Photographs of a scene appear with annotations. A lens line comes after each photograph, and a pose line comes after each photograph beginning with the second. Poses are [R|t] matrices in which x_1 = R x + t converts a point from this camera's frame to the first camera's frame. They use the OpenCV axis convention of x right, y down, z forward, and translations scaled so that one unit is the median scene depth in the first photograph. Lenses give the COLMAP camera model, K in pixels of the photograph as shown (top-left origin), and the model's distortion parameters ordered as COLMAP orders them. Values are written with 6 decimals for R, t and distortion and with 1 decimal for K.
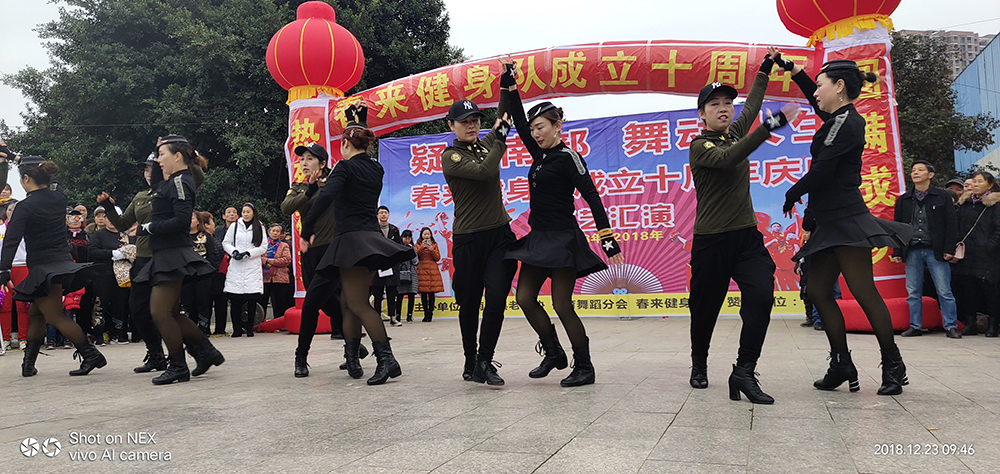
lens RADIAL K [[767.4, 0, 475.7], [0, 767.4, 254.3], [0, 0, 1]] dist [0.004687, 0.003801]
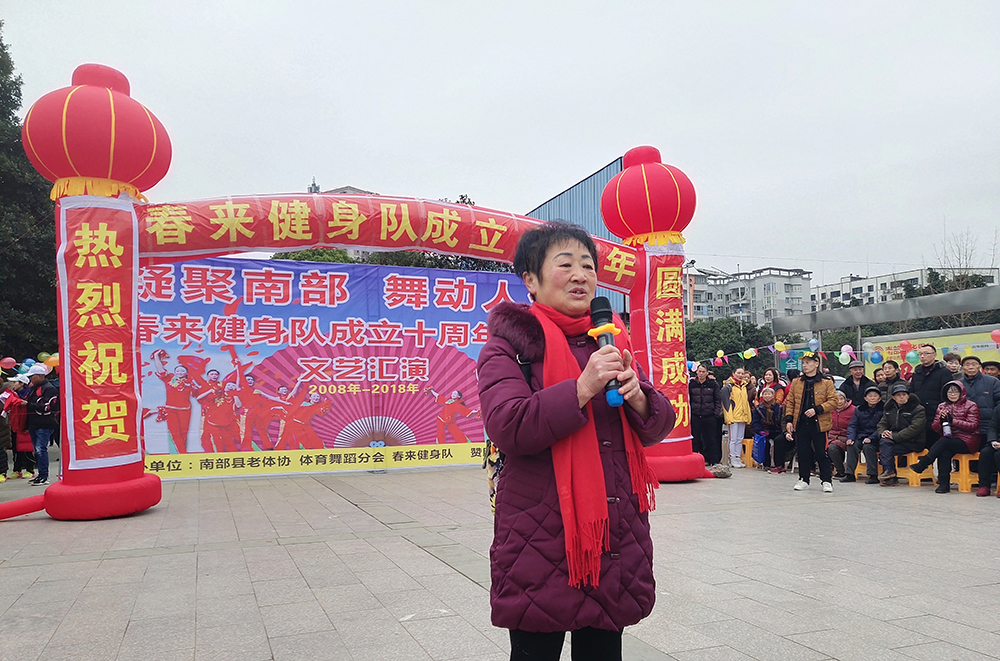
lens RADIAL K [[763.9, 0, 501.3], [0, 763.9, 384.1], [0, 0, 1]] dist [-0.000250, -0.002004]
pose [[0.729542, 0.029577, 0.683297, -0.370399], [-0.033616, 0.999408, -0.007369, -0.027236], [-0.683110, -0.017594, 0.730104, 0.181000]]
